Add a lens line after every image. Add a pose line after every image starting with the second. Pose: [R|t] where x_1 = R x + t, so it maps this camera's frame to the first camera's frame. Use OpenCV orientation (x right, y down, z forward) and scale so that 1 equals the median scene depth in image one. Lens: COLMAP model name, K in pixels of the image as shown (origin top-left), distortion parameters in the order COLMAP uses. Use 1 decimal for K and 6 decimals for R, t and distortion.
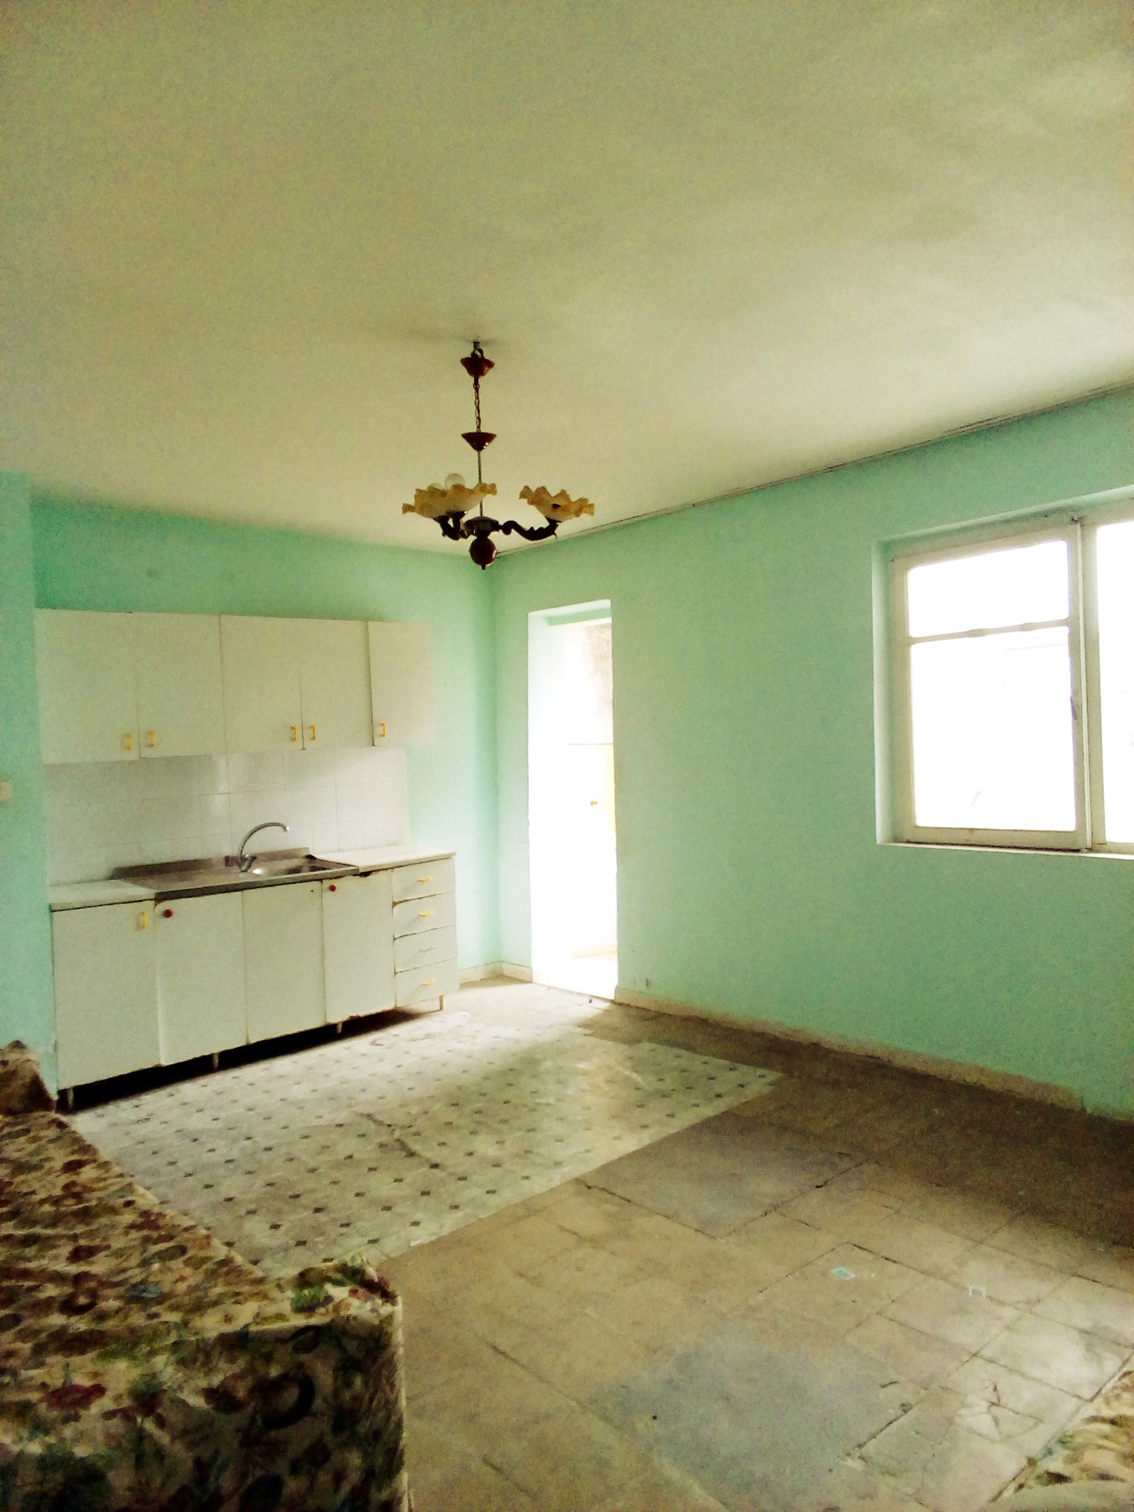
lens RADIAL K [[1049.8, 0, 567.0], [0, 1049.8, 756.0], [0, 0, 1]] dist [0.032381, 0.002508]
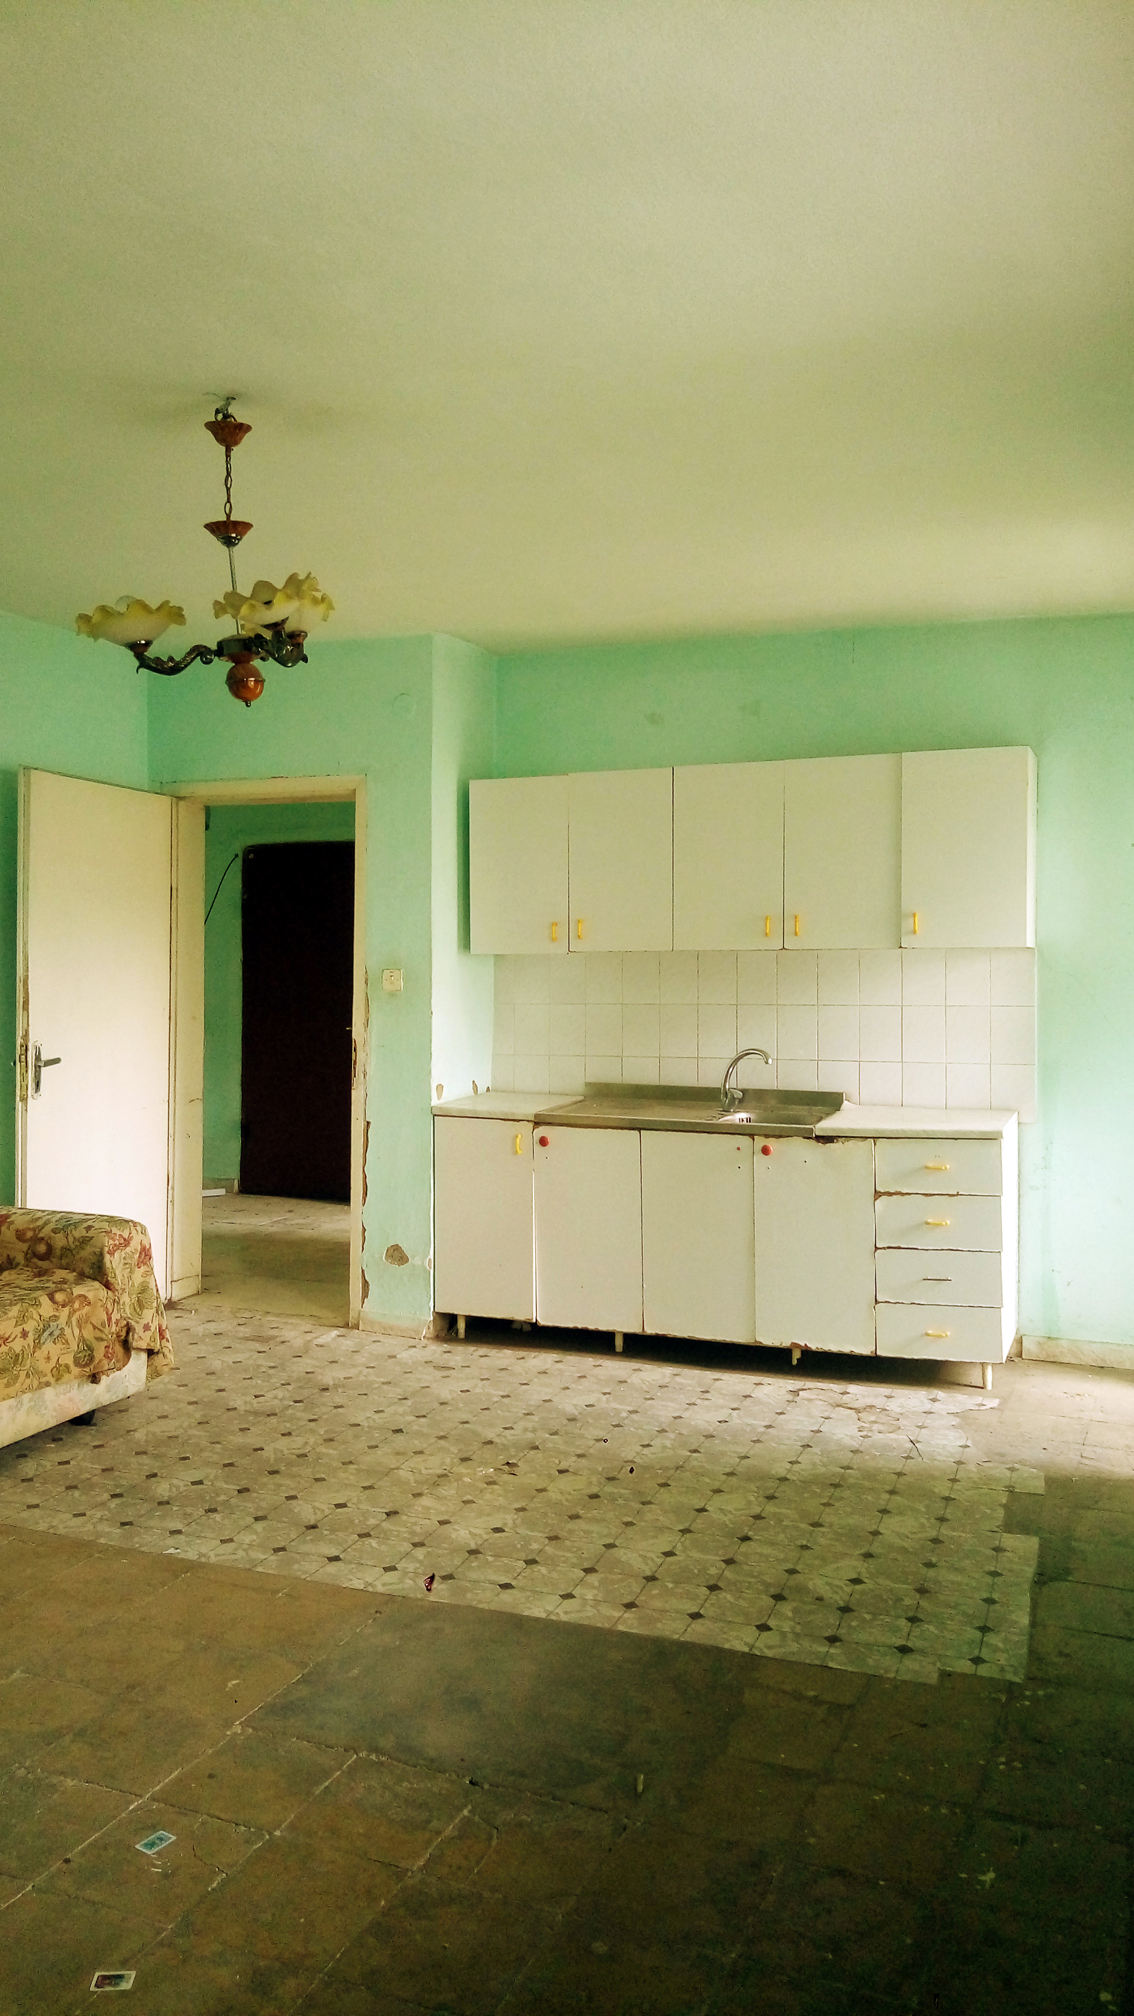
lens RADIAL K [[1501.6, 0, 582.4], [0, 1501.6, 997.7], [0, 0, 1]] dist [0.002380, 0.005666]
pose [[0.437694, 0.063758, -0.896861, 0.763604], [-0.034095, 0.997942, 0.054304, -0.029827], [0.898477, 0.006810, 0.438967, 0.586014]]
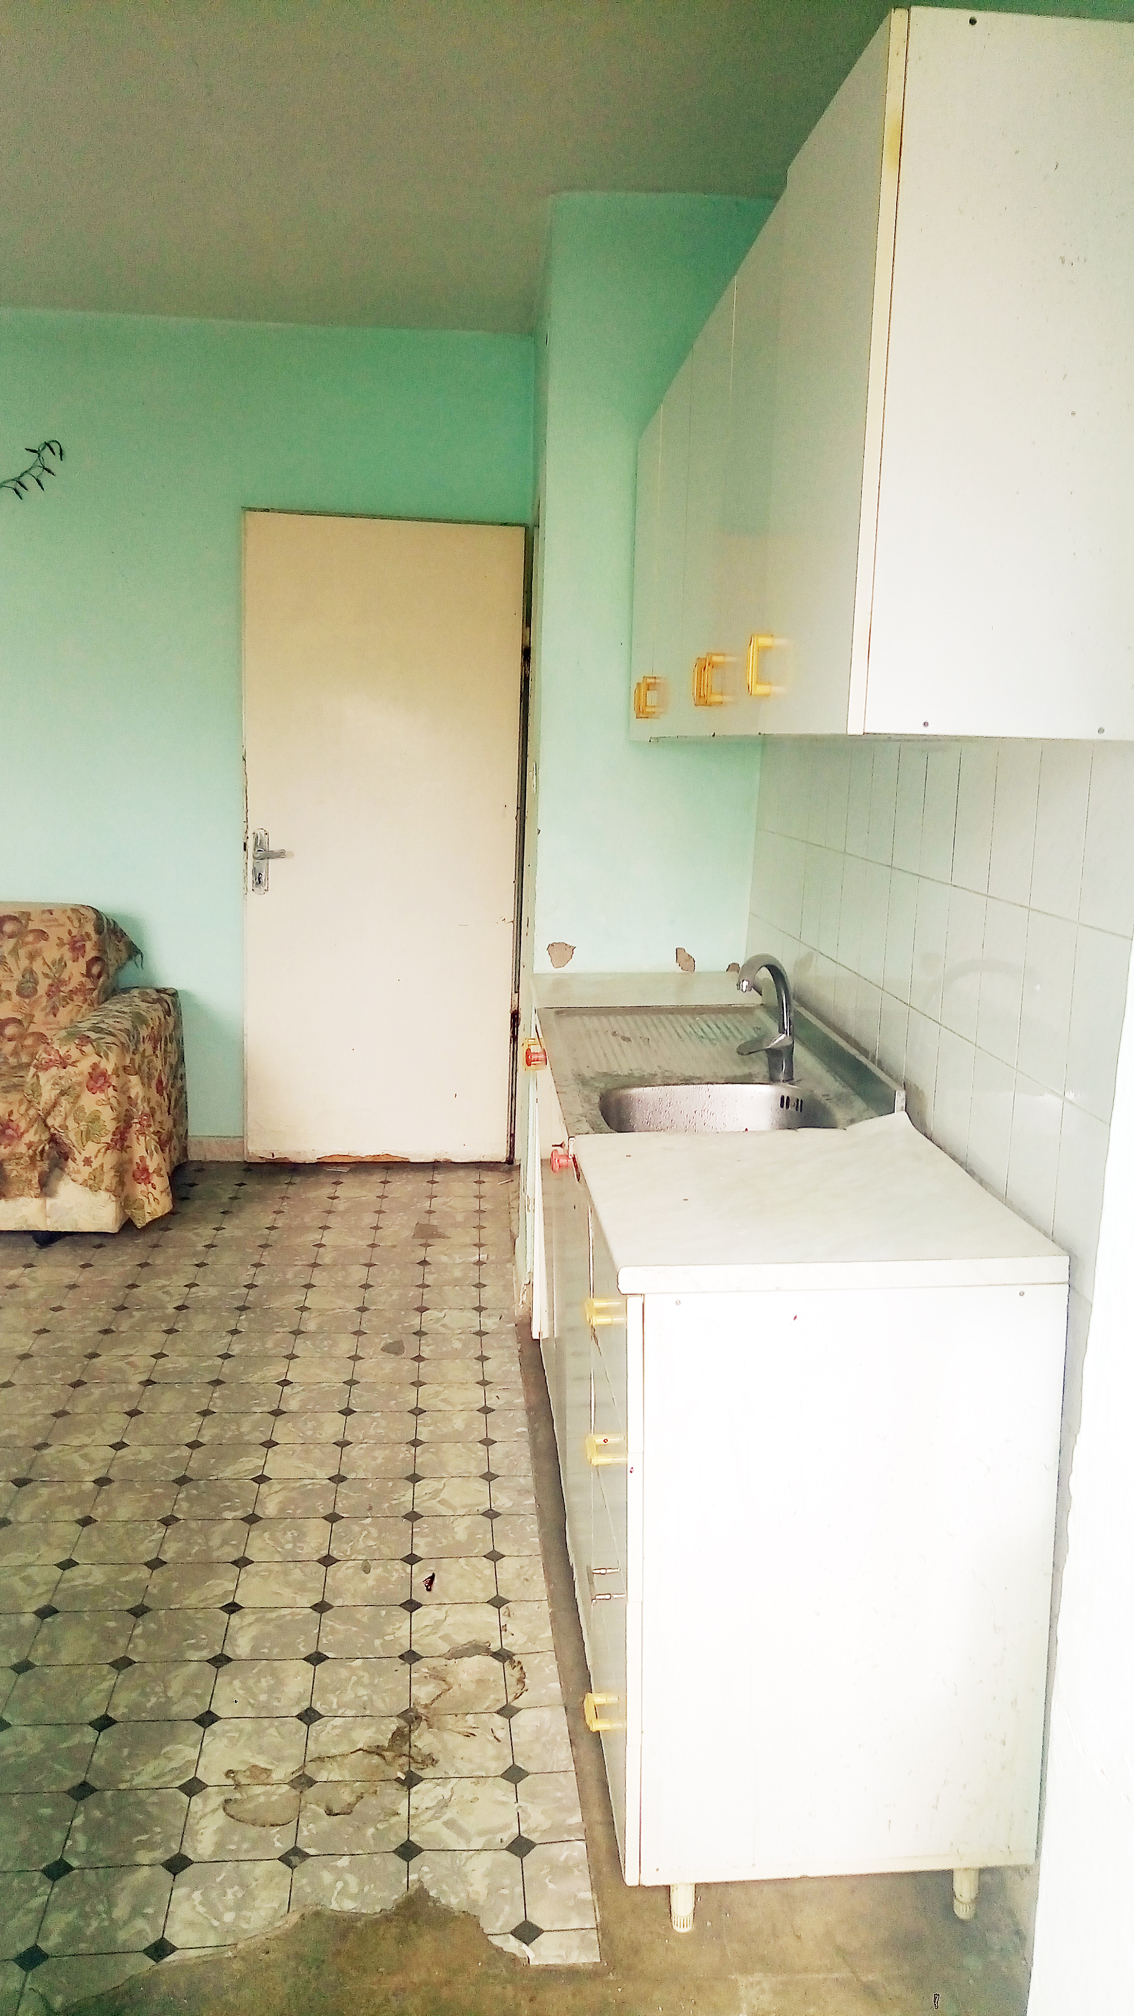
lens RADIAL K [[1501.6, 0, 582.4], [0, 1501.6, 997.7], [0, 0, 1]] dist [0.002380, 0.005666]
pose [[-0.615392, 0.162651, -0.771257, 0.160445], [-0.014830, 0.975916, 0.217644, -0.034858], [0.788082, 0.145374, -0.598158, 1.630528]]
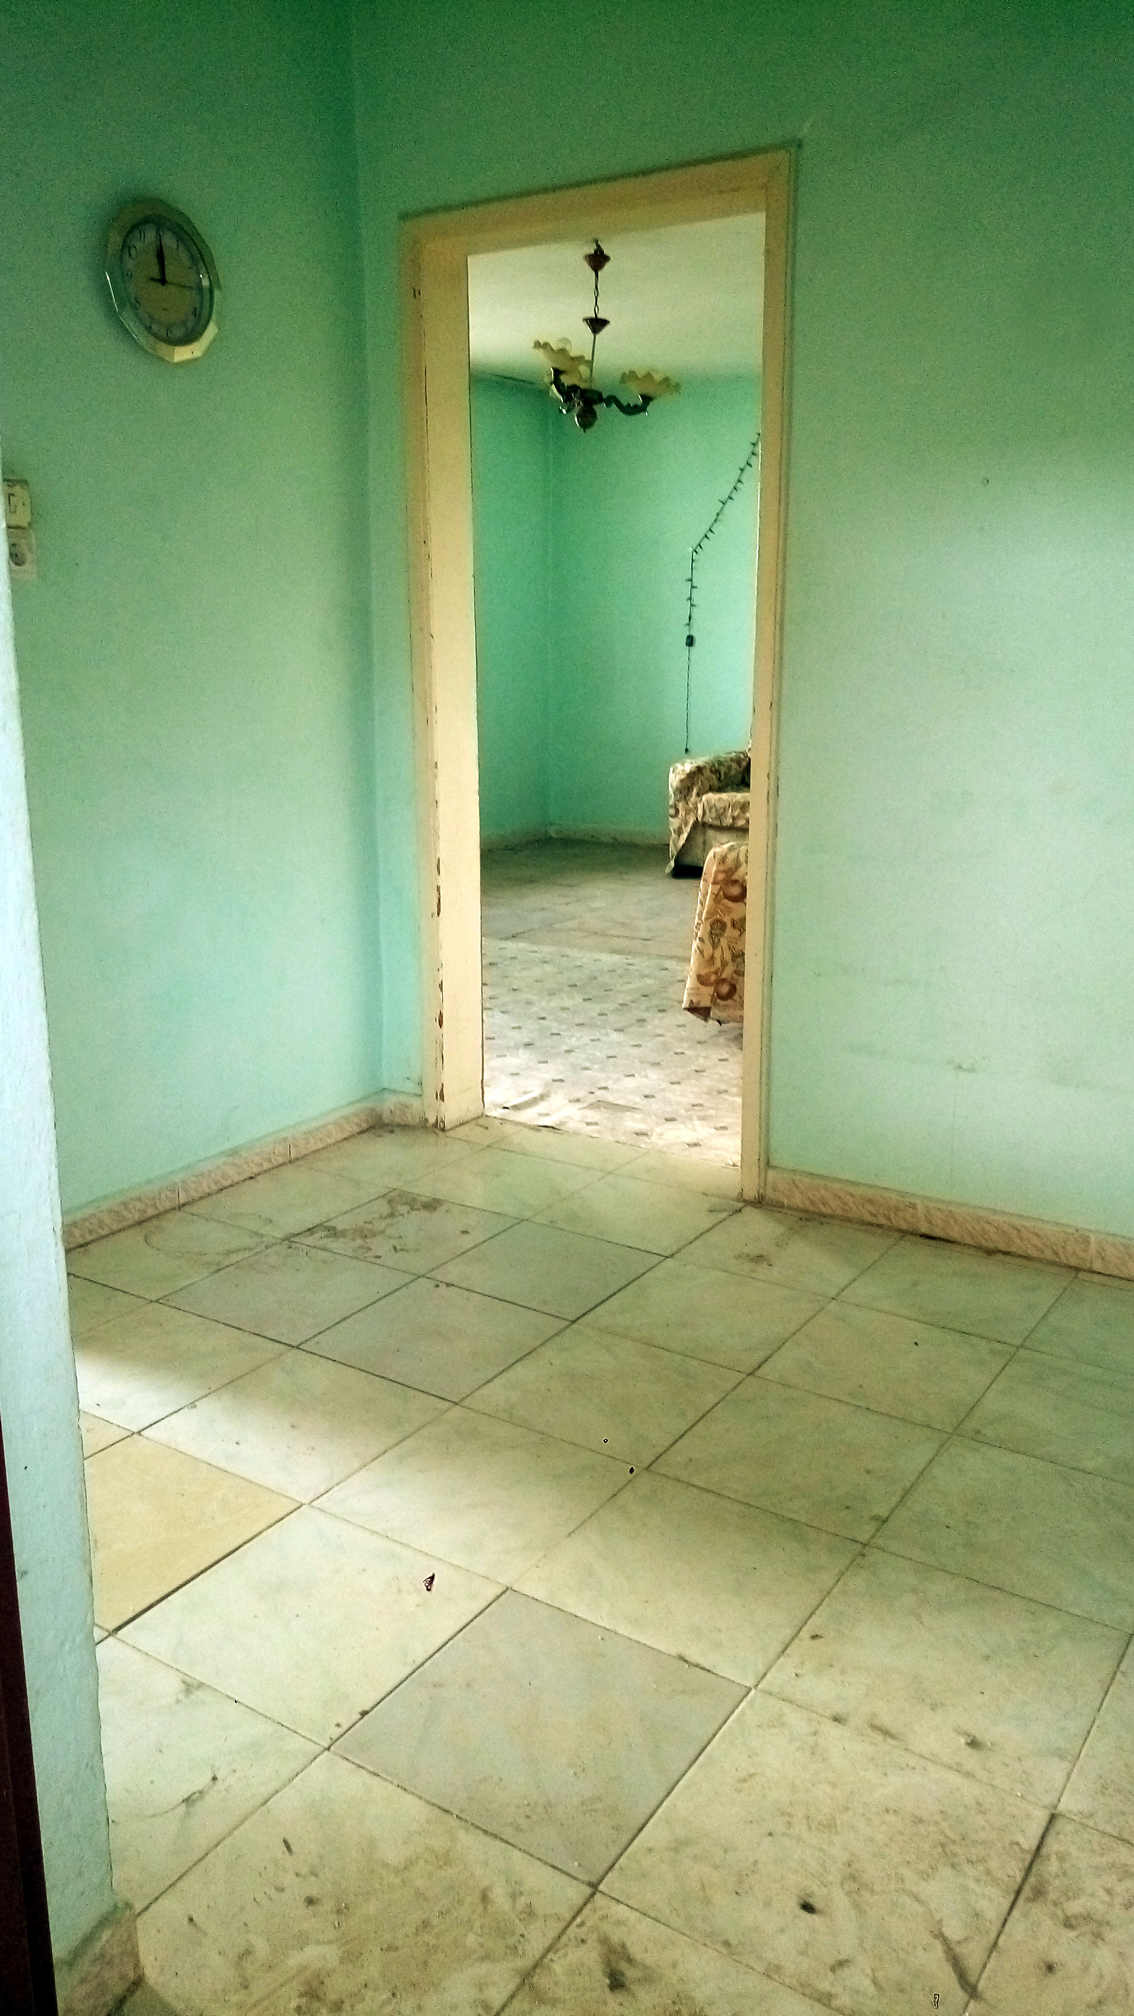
lens RADIAL K [[1512.1, 0, 604.4], [0, 1512.1, 1018.2], [0, 0, 1]] dist [0.029097, -0.000942]
pose [[-0.299802, -0.195080, 0.933843, -1.488279], [0.015243, 0.977765, 0.209149, 0.099711], [-0.953880, 0.076938, -0.290162, 1.212104]]
